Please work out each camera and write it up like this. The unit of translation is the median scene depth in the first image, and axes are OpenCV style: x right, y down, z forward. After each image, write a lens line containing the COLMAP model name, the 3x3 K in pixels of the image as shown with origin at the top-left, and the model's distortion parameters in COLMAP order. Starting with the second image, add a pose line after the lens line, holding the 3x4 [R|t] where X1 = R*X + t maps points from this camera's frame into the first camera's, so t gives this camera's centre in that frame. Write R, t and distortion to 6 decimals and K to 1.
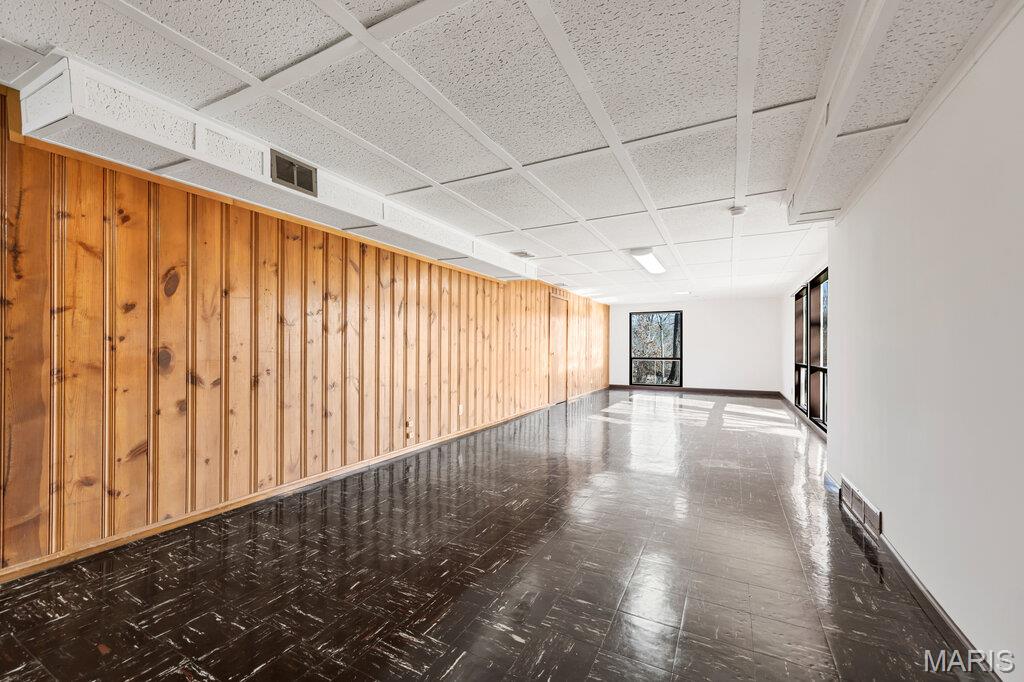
lens RADIAL K [[415.6, 0, 509.8], [0, 415.6, 338.8], [0, 0, 1]] dist [0.008101, -0.000860]
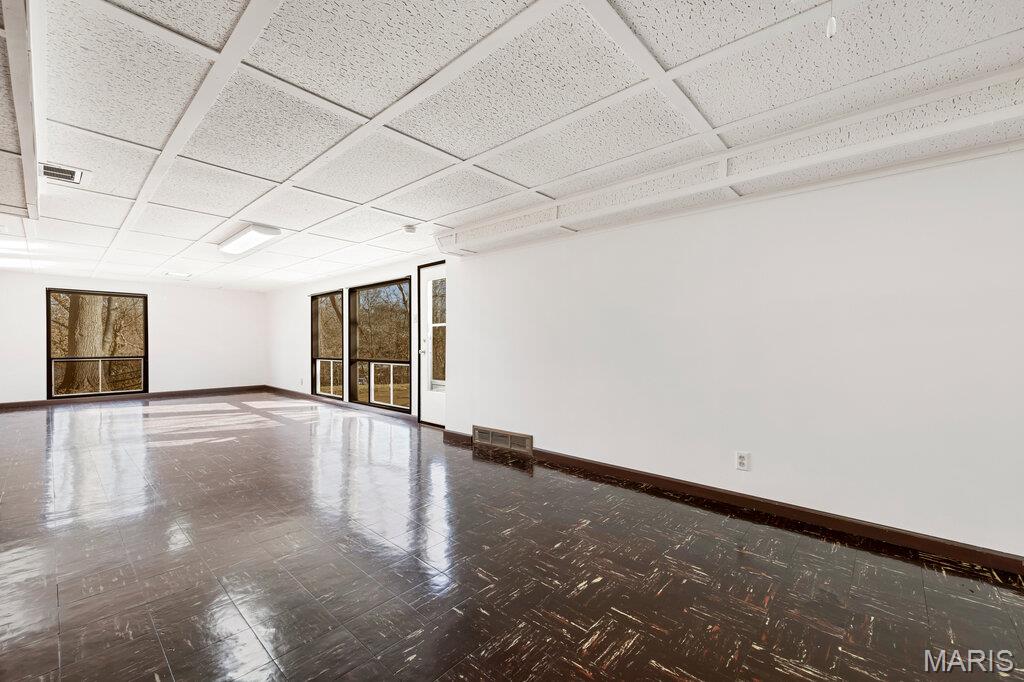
lens RADIAL K [[415.6, 0, 507.6], [0, 415.6, 346.9], [0, 0, 1]] dist [0.008101, -0.000860]
pose [[0.249473, -0.018203, 0.968211, -0.185686], [-0.018671, 0.999547, 0.023603, -0.001474], [-0.968202, -0.023966, 0.249020, 0.143065]]
